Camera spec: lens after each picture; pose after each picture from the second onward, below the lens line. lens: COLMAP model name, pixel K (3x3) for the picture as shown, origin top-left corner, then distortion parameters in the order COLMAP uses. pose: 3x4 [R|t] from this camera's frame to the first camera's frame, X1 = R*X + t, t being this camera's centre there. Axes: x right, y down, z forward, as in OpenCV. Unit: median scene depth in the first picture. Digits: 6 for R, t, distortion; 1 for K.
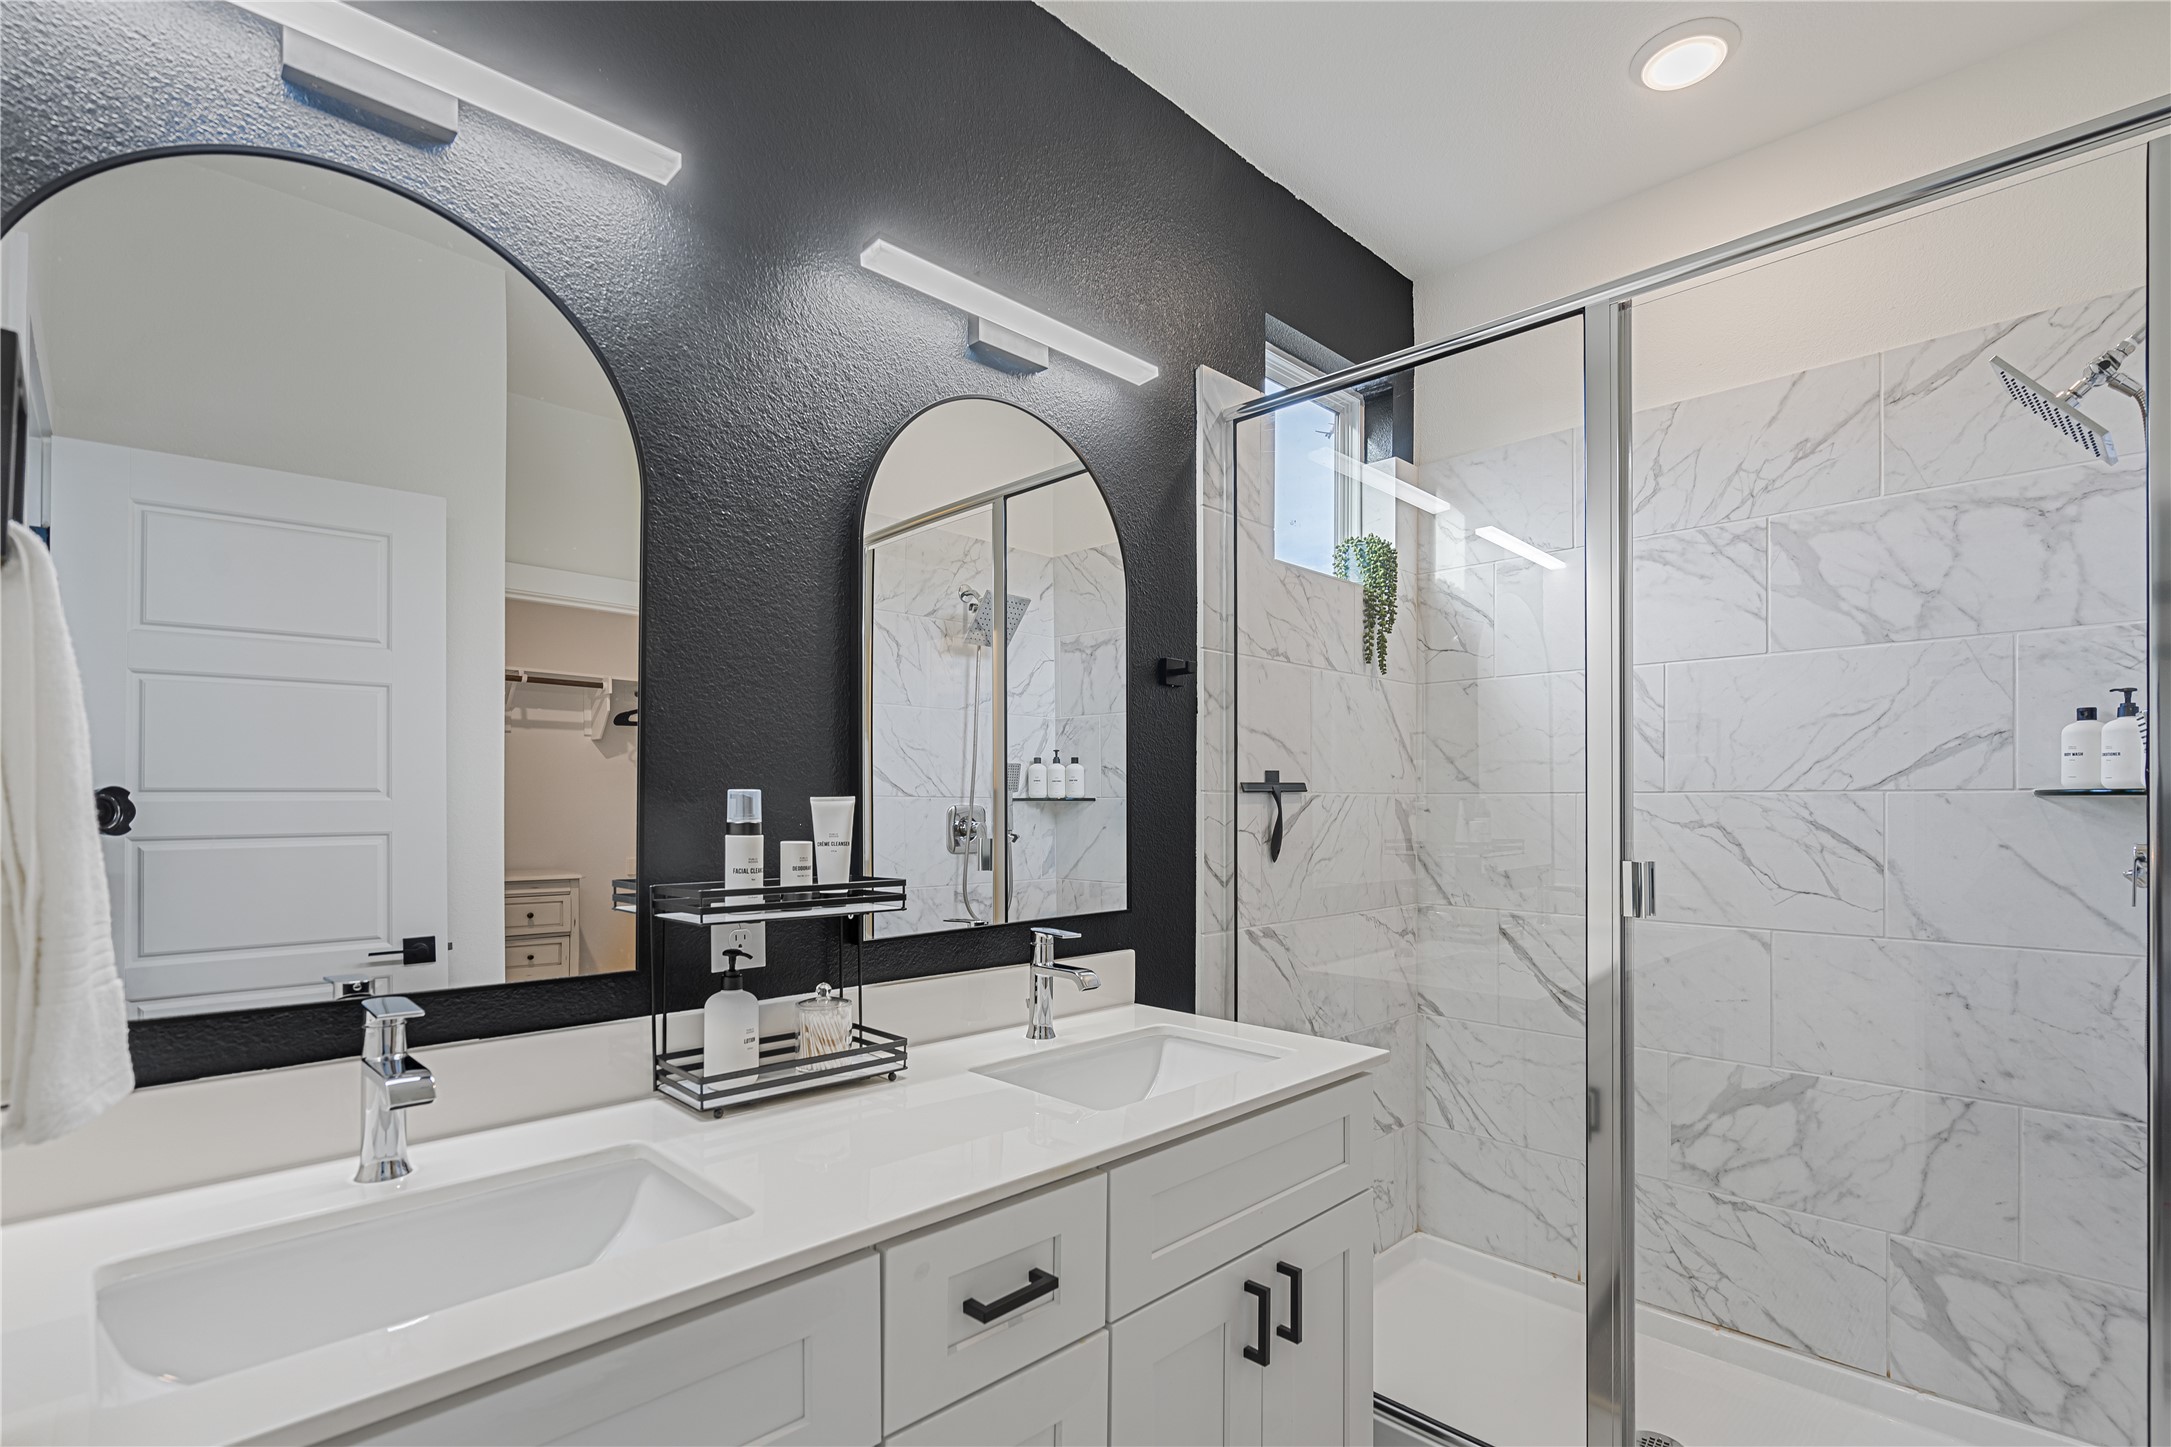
lens RADIAL K [[1000.6, 0, 1101.2], [0, 1000.6, 803.6], [0, 0, 1]] dist [-0.009207, 0.003444]
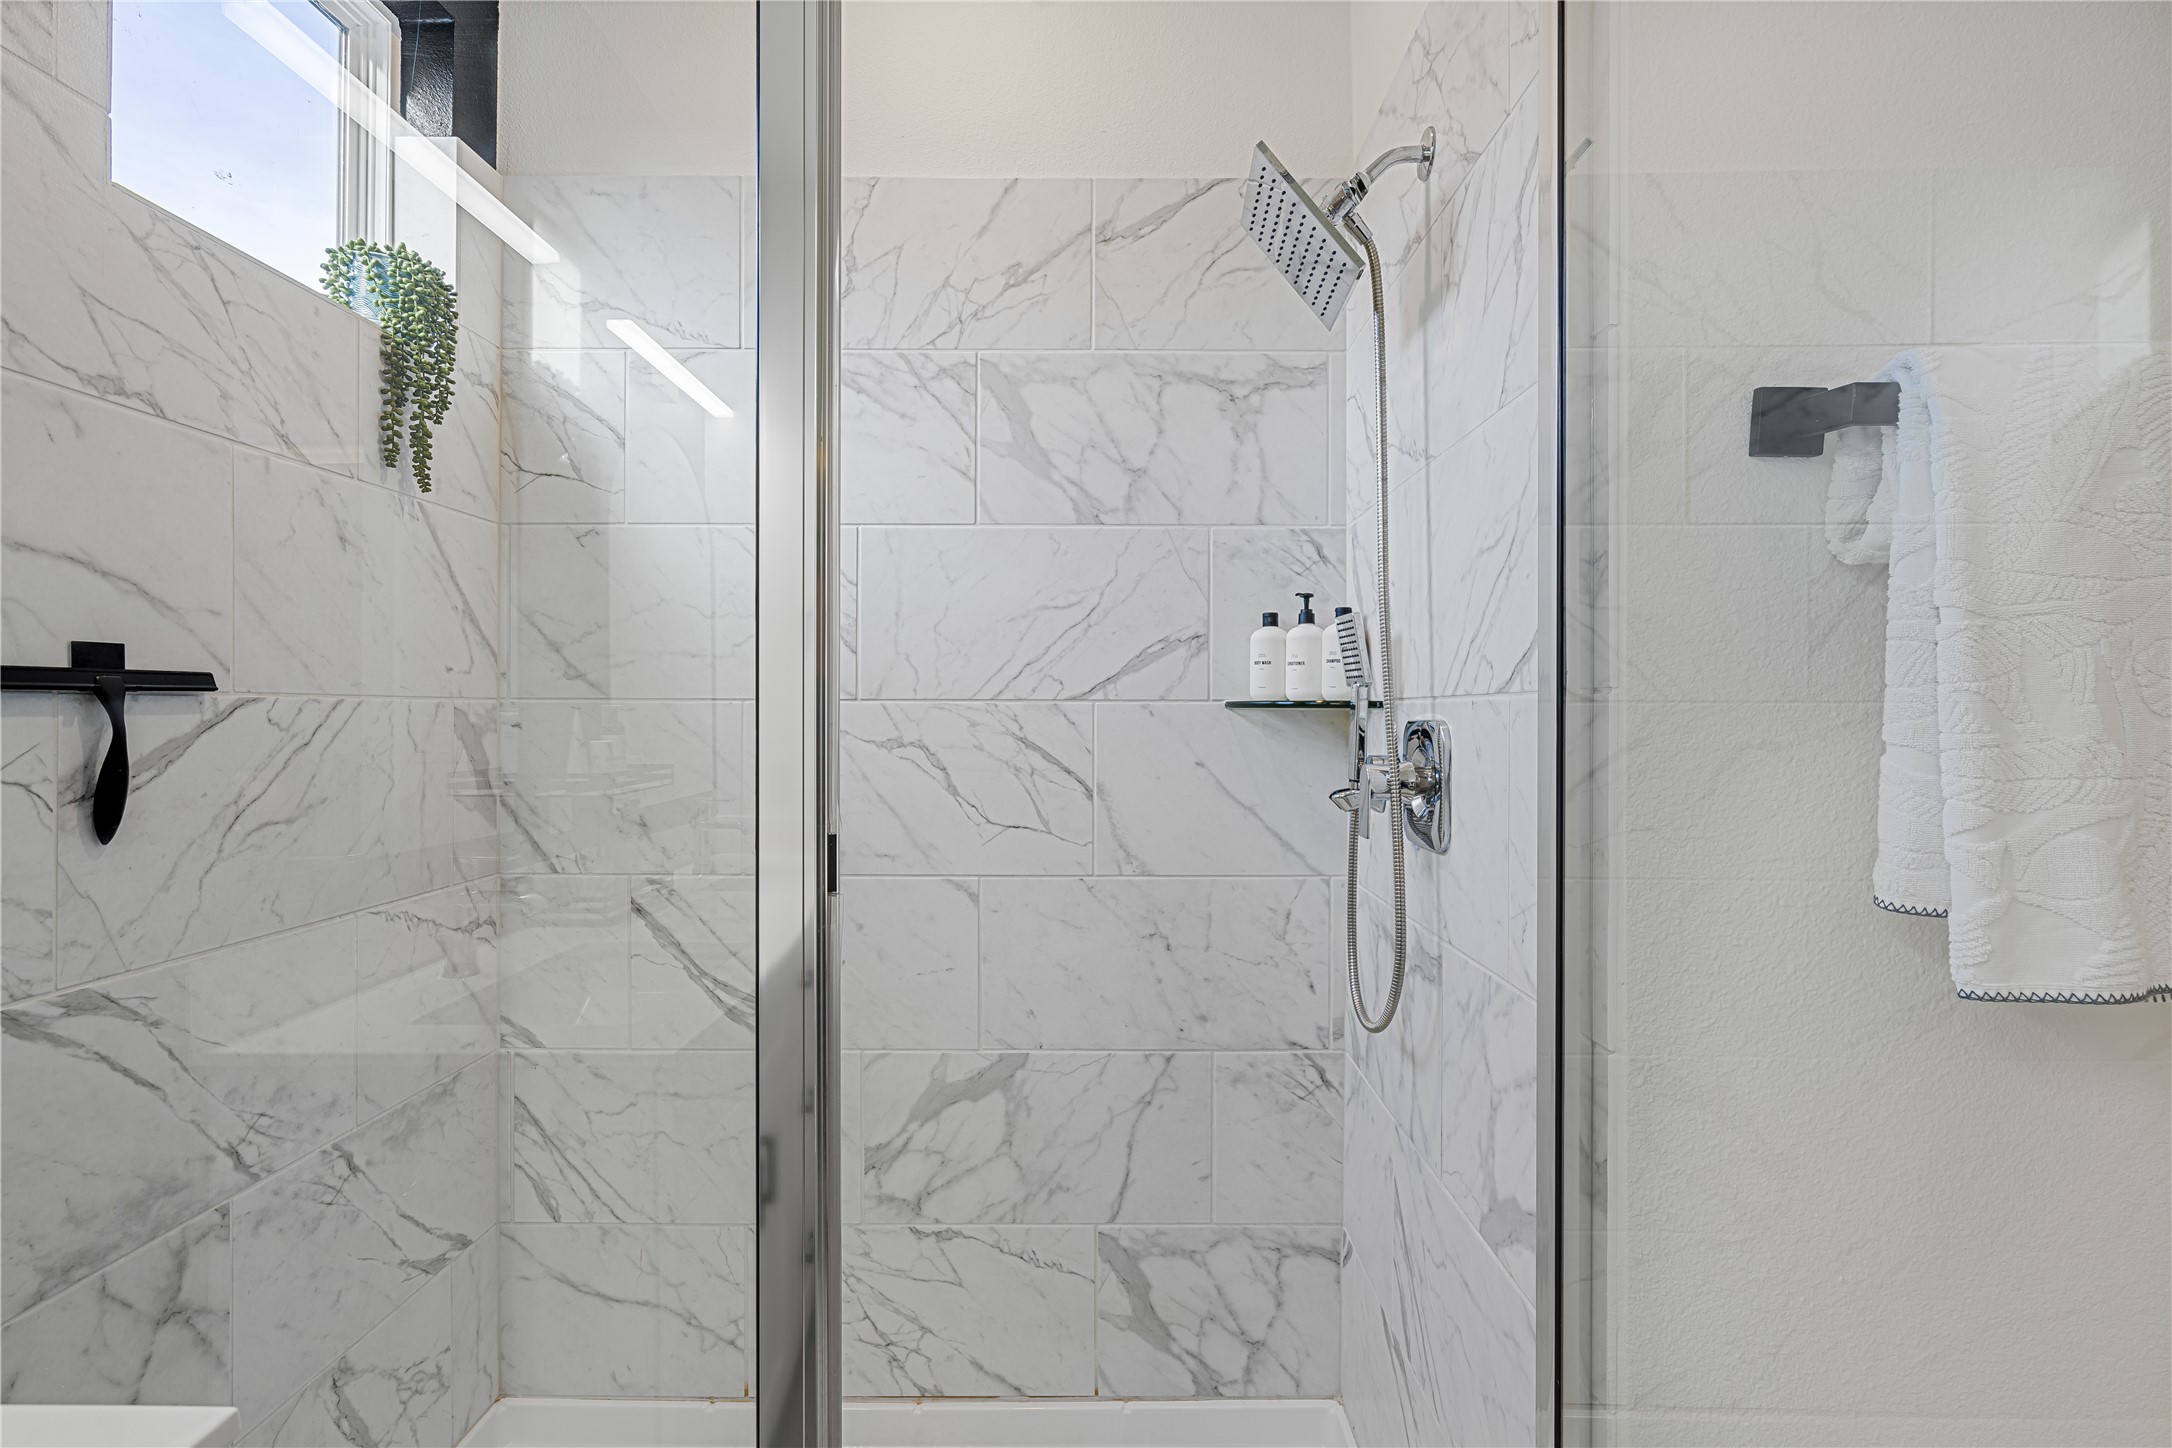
lens RADIAL K [[1001.1, 0, 1092.2], [0, 1001.1, 712.4], [0, 0, 1]] dist [-0.009207, 0.003444]
pose [[0.713447, 0.002574, 0.700705, 0.176900], [-0.002505, 0.999996, -0.001122, -0.001995], [-0.700705, -0.000955, 0.713451, 0.364196]]
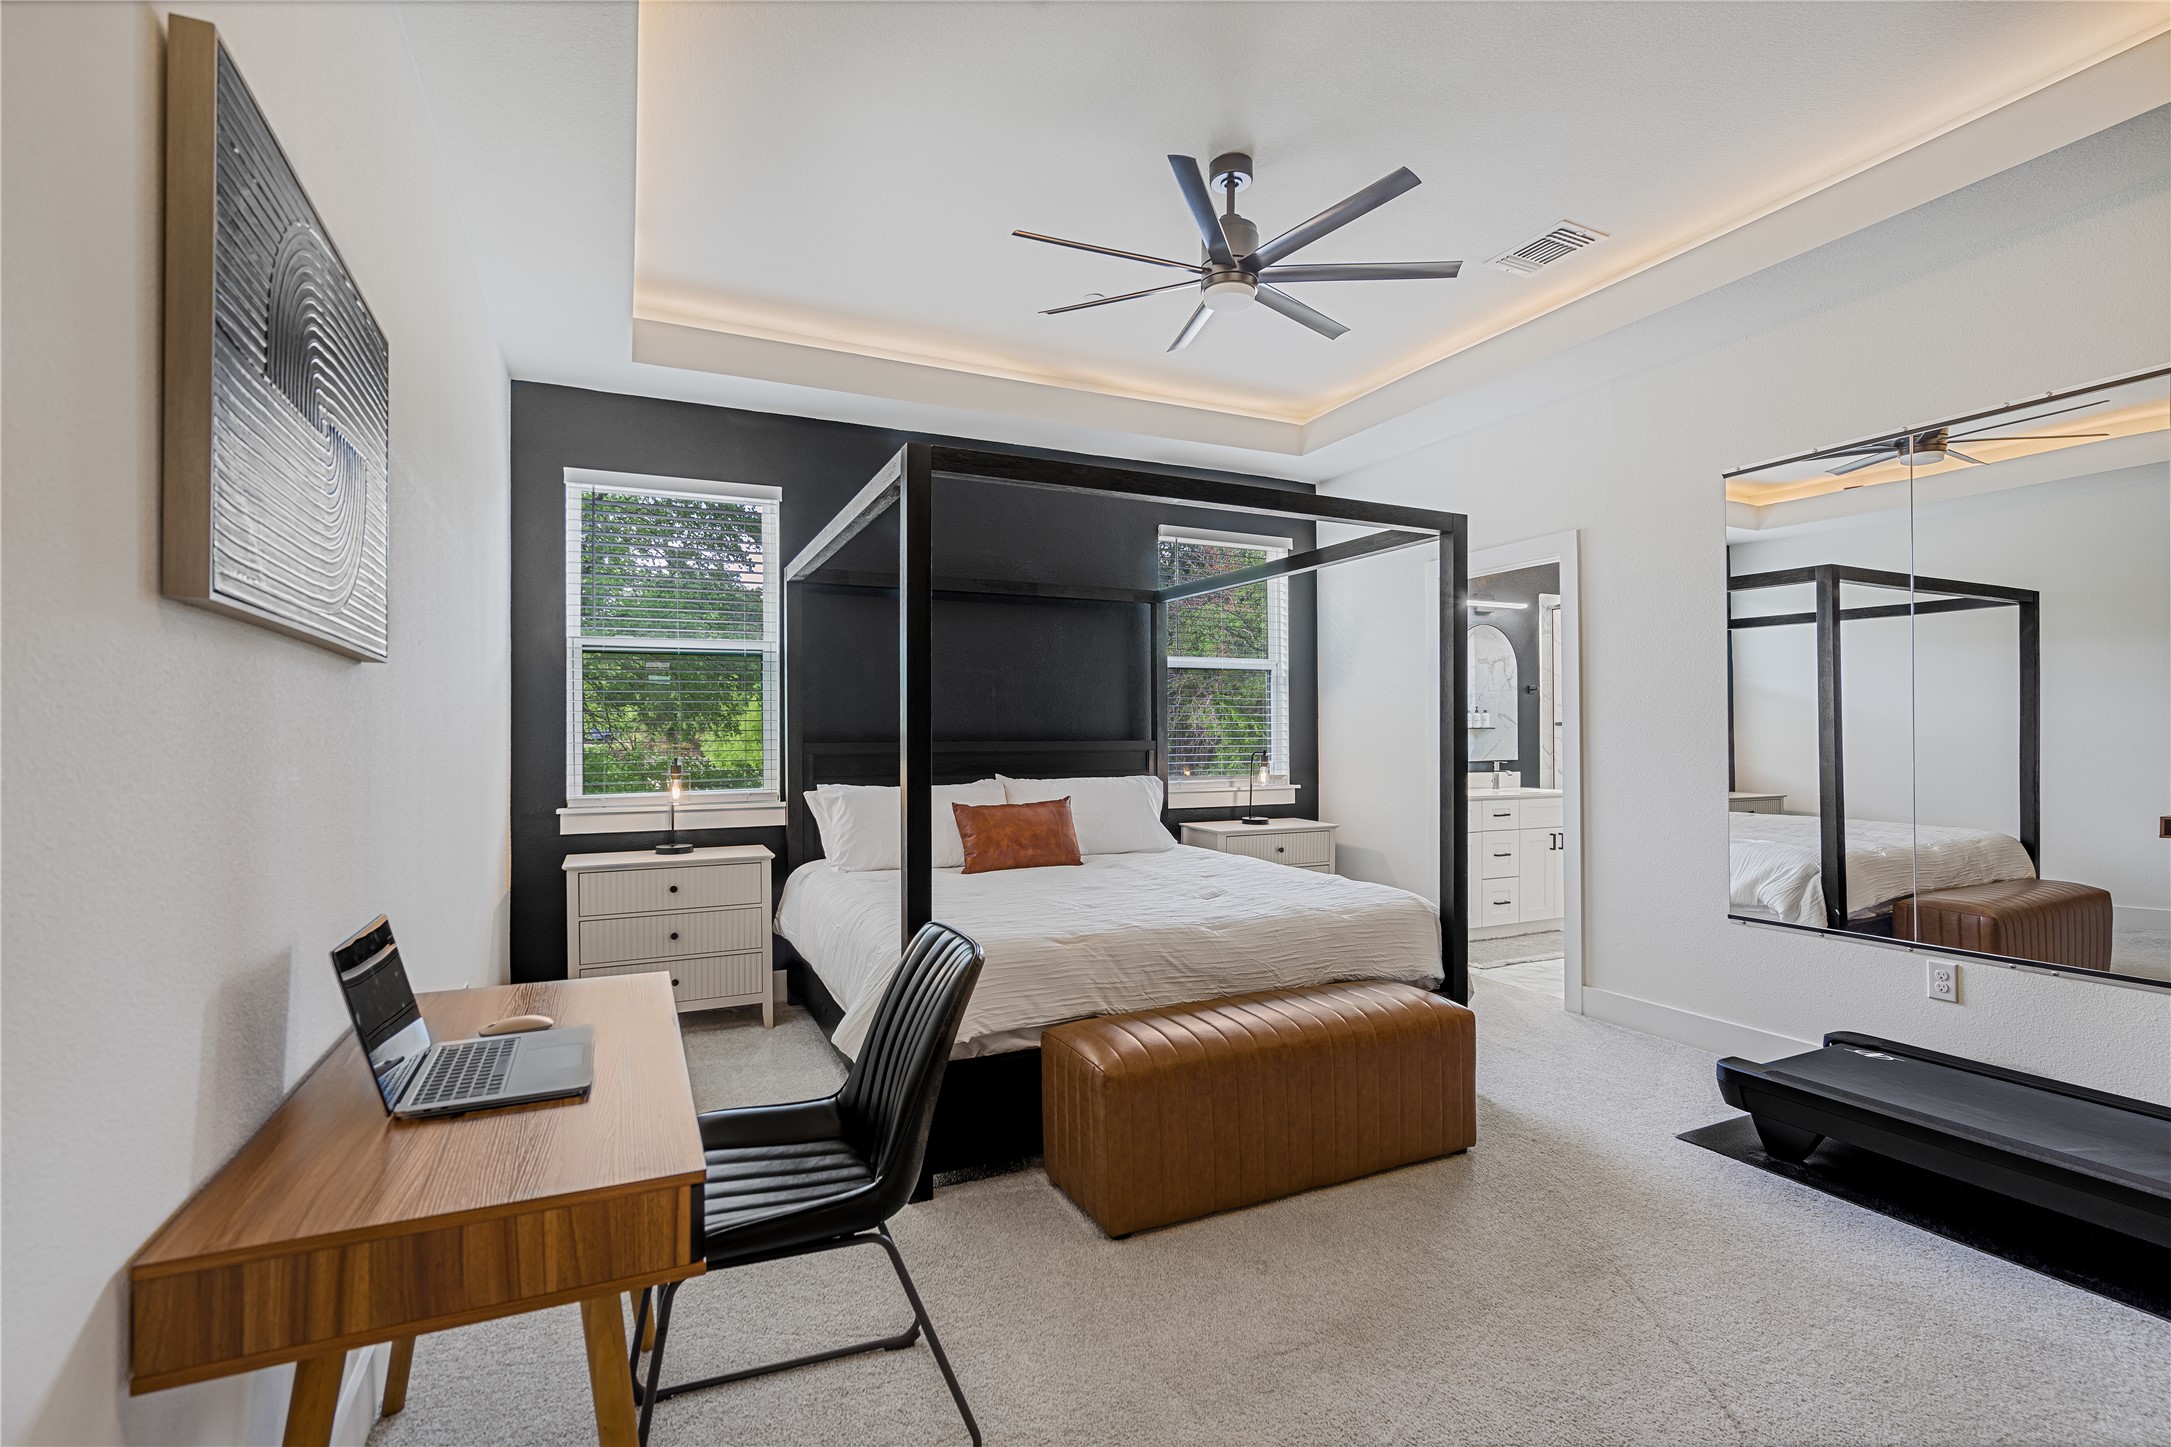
lens RADIAL K [[1000.6, 0, 1094.5], [0, 1000.6, 730.9], [0, 0, 1]] dist [-0.009207, 0.003444]
pose [[0.944213, -0.005149, -0.329294, -0.197501], [0.005593, 0.999984, 0.000399, -0.005490], [0.329287, -0.002218, 0.944227, -2.475101]]
